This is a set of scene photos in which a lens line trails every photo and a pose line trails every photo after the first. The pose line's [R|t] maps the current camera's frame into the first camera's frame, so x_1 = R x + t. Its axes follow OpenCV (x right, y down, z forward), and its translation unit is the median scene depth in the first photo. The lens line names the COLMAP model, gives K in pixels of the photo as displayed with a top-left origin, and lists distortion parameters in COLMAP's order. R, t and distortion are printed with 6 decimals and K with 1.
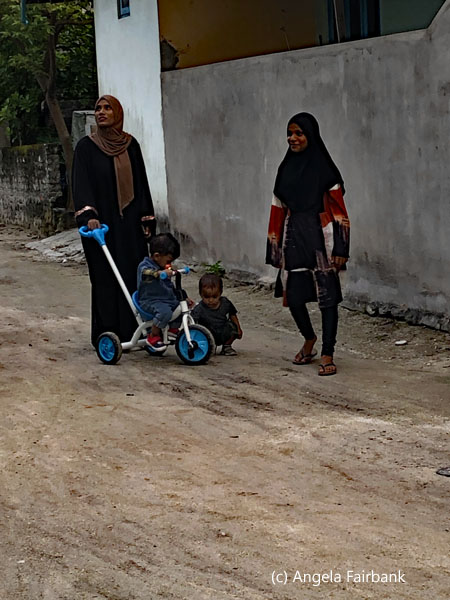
lens RADIAL K [[1706.4, 0, 224.9], [0, 1706.4, 300.2], [0, 0, 1]] dist [0.005081, 0.000000]
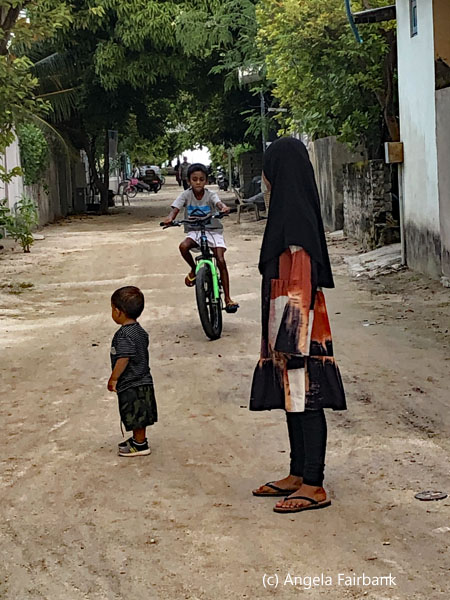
lens RADIAL K [[1706.4, 0, 226.6], [0, 1706.4, 299.8], [0, 0, 1]] dist [0.005081, 0.000000]
pose [[0.953943, 0.023130, -0.299096, 0.119291], [-0.025033, 0.999683, -0.002532, -0.003524], [0.298943, 0.009903, 0.954220, 0.001922]]
